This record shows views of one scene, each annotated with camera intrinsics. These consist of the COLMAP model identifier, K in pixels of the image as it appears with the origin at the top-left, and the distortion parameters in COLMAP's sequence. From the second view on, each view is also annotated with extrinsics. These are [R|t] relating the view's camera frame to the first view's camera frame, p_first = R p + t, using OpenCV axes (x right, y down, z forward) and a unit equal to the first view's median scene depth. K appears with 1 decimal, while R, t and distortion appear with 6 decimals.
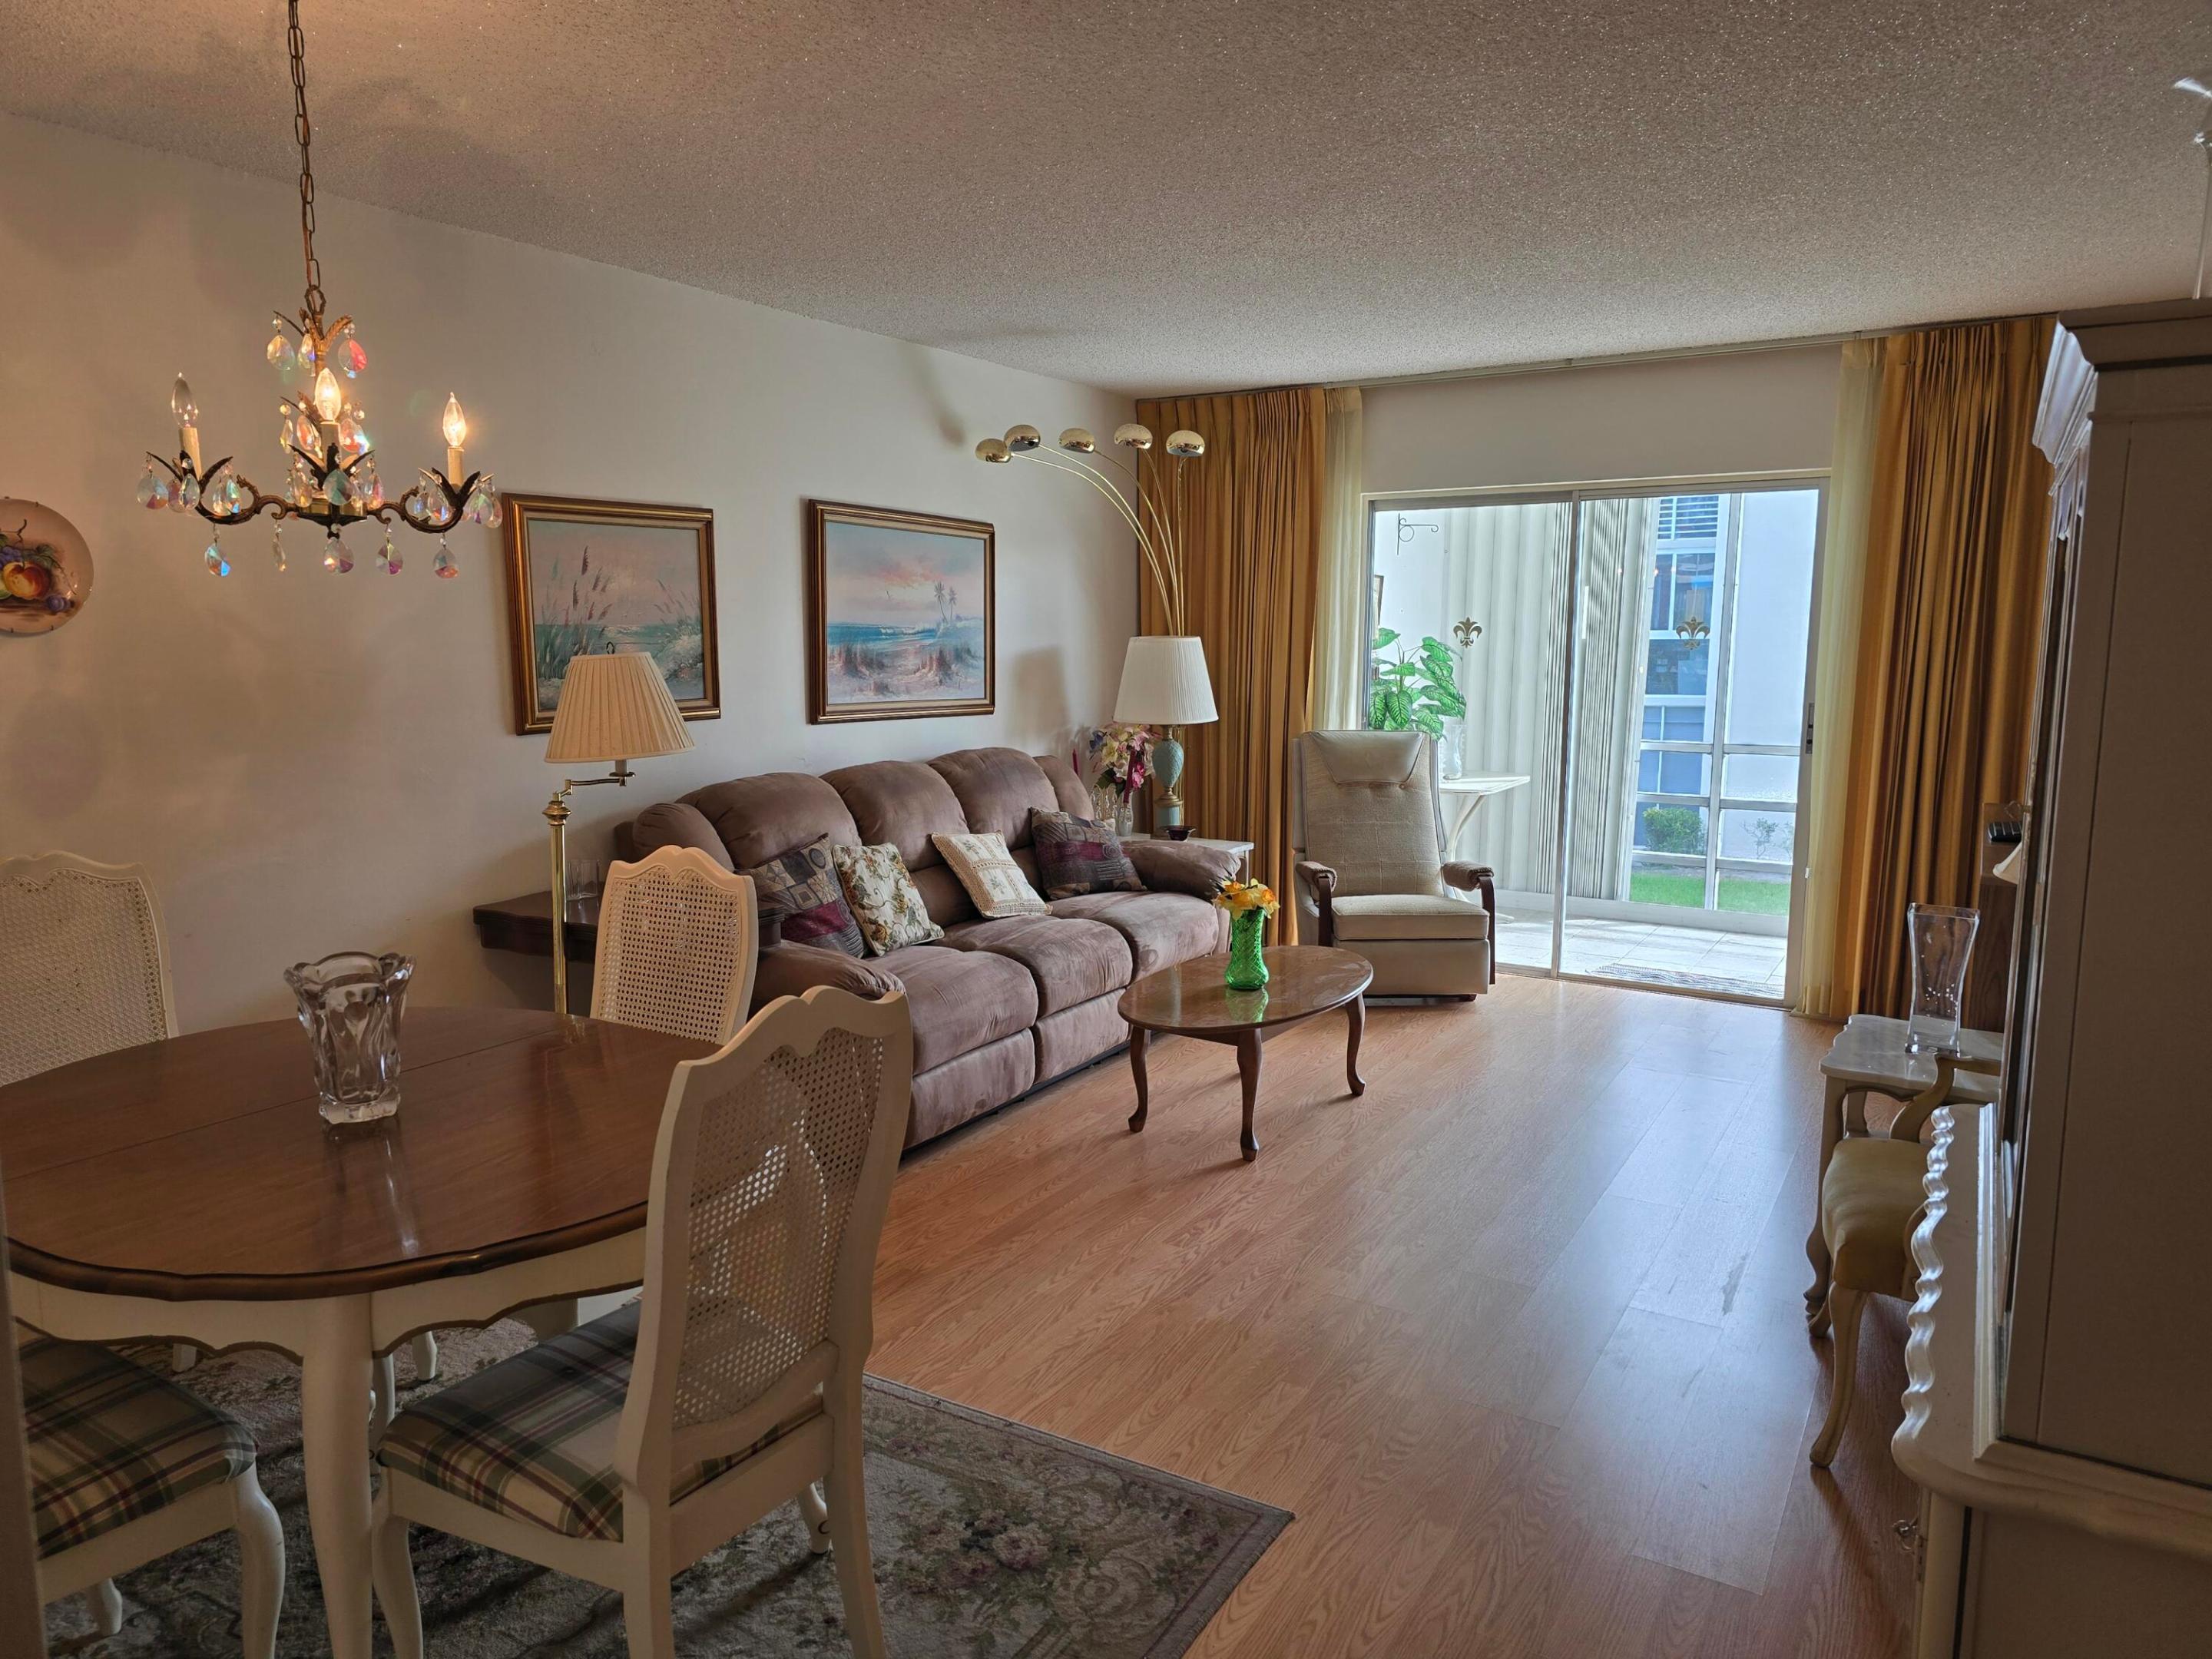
lens RADIAL K [[1492.7, 0, 1099.4], [0, 1492.7, 823.9], [0, 0, 1]] dist [0.062859, -0.053345]
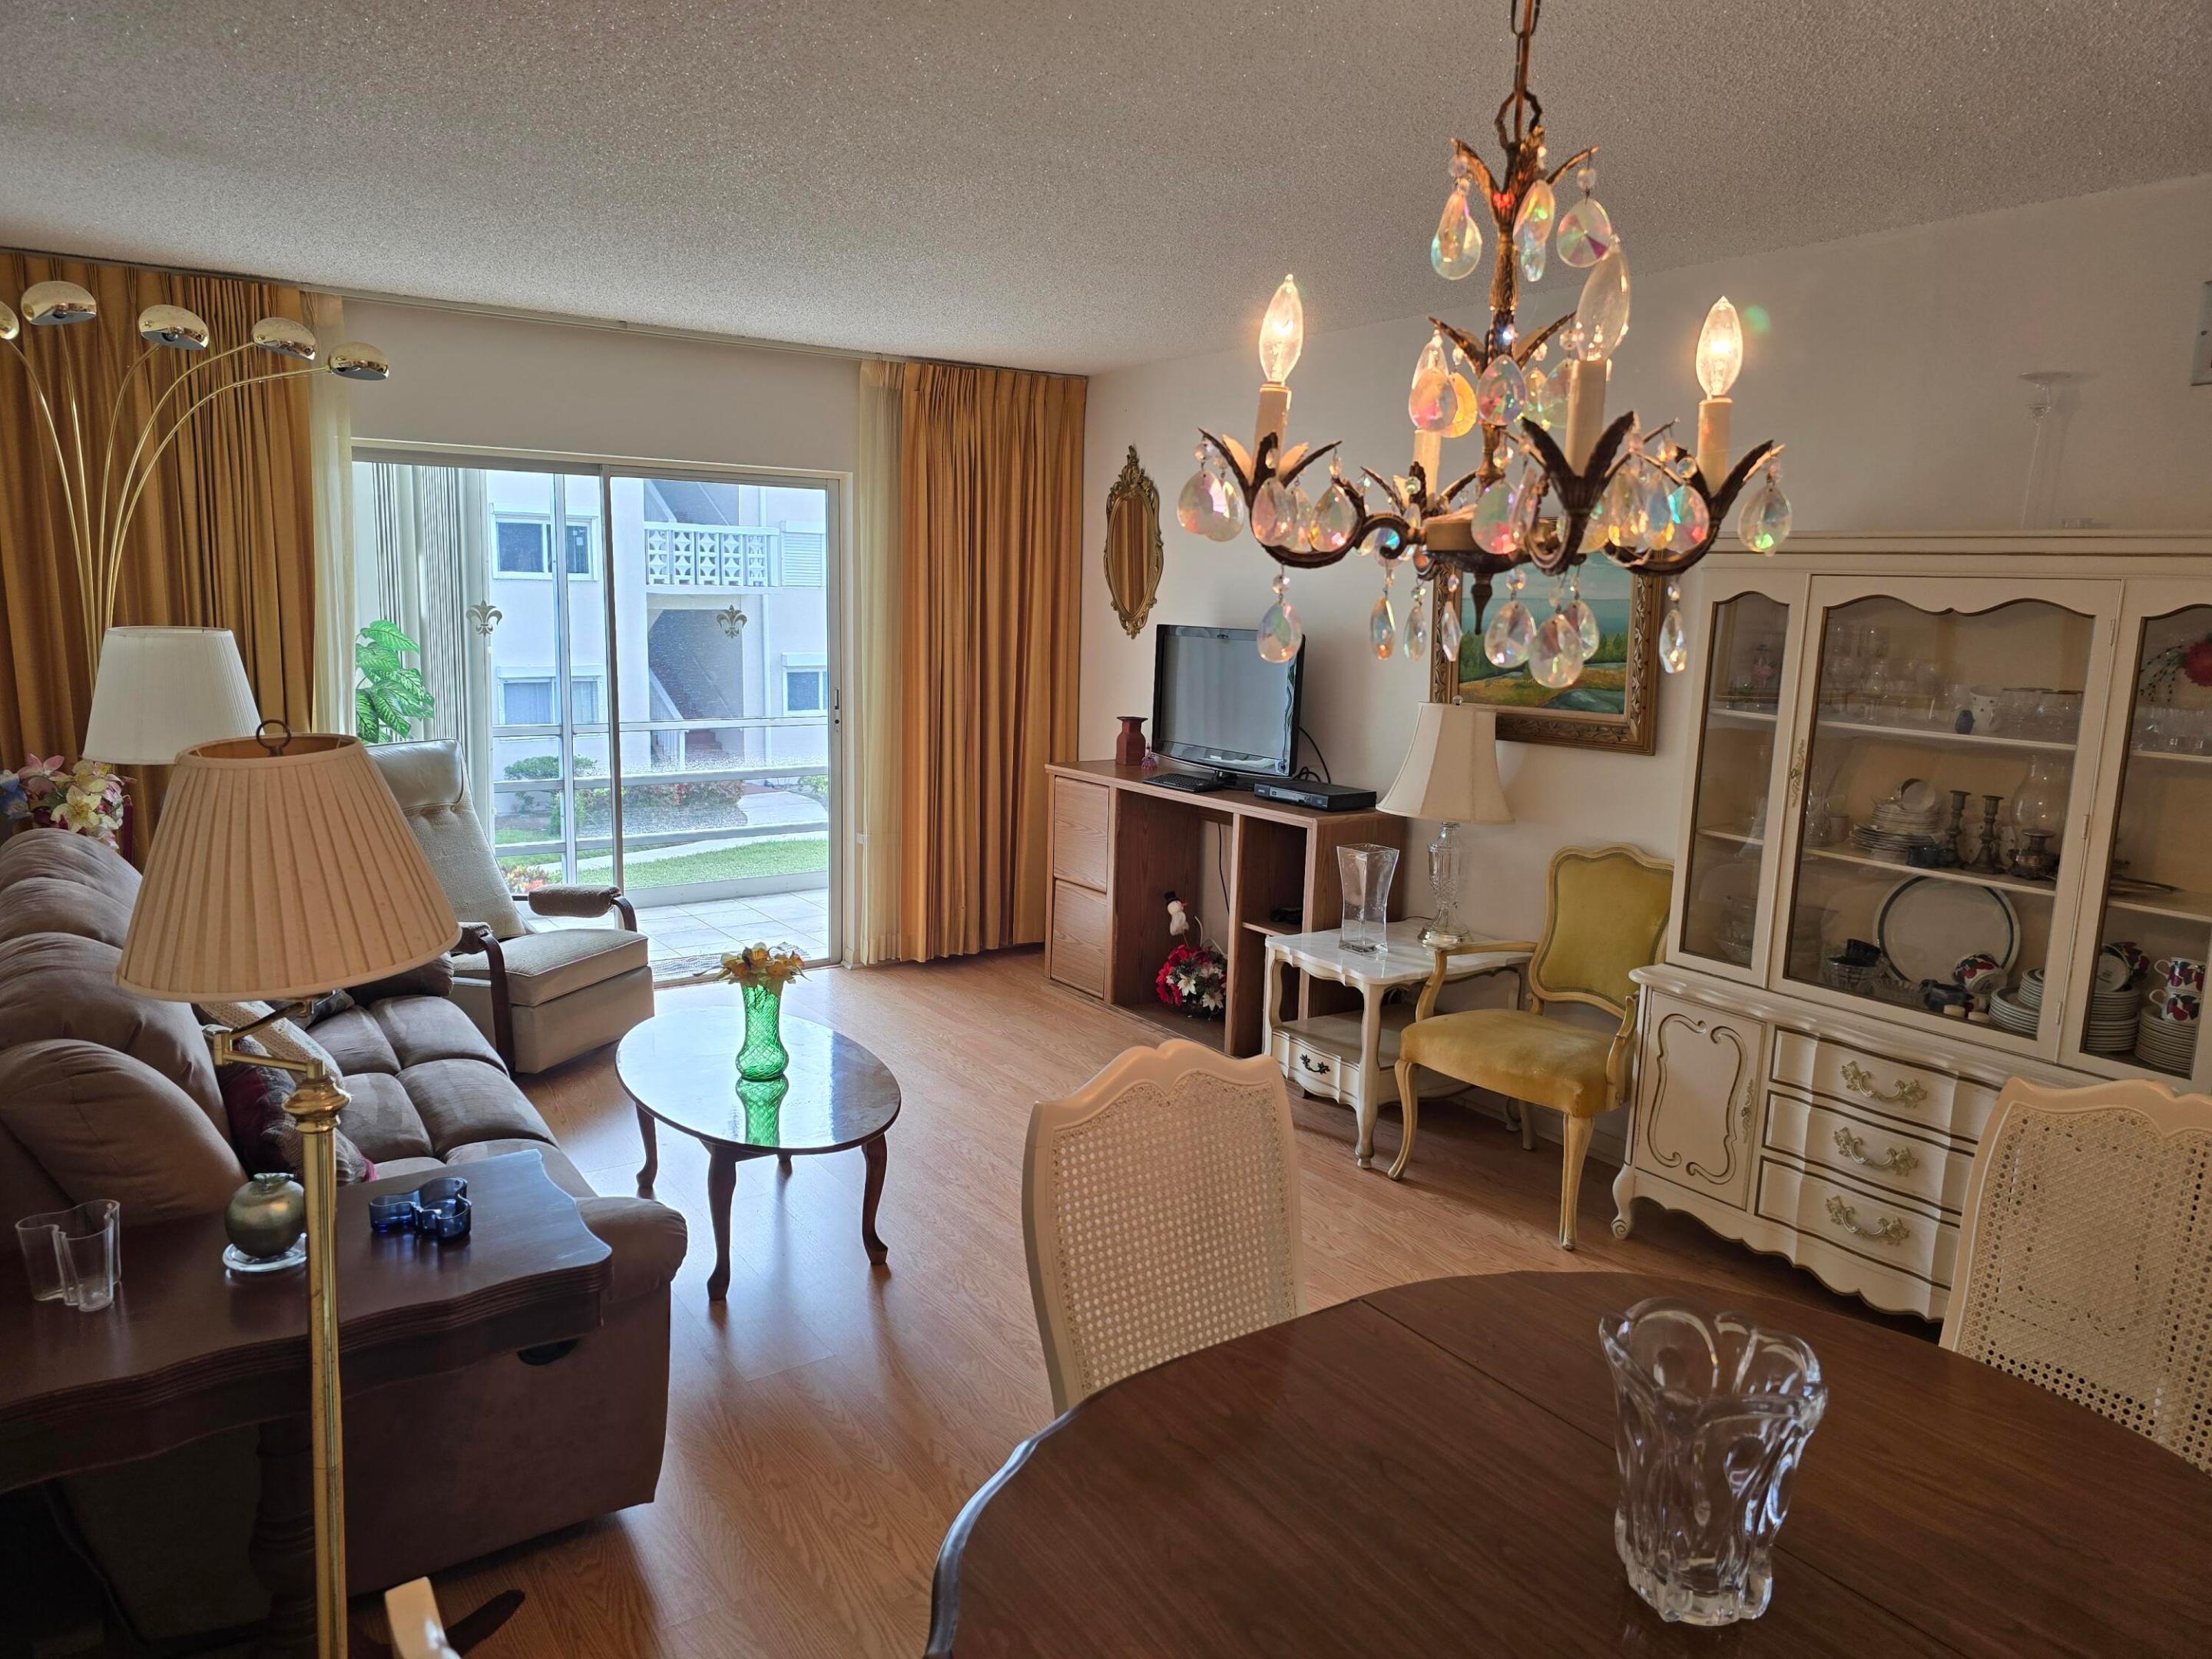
lens RADIAL K [[1441.5, 0, 1098.8], [0, 1441.5, 838.6], [0, 0, 1]] dist [0.026239, 0.000046]
pose [[0.407882, -0.146061, 0.901276, -0.421844], [0.103767, 0.988141, 0.113178, -0.070396], [-0.907119, 0.047359, 0.418202, 0.398673]]
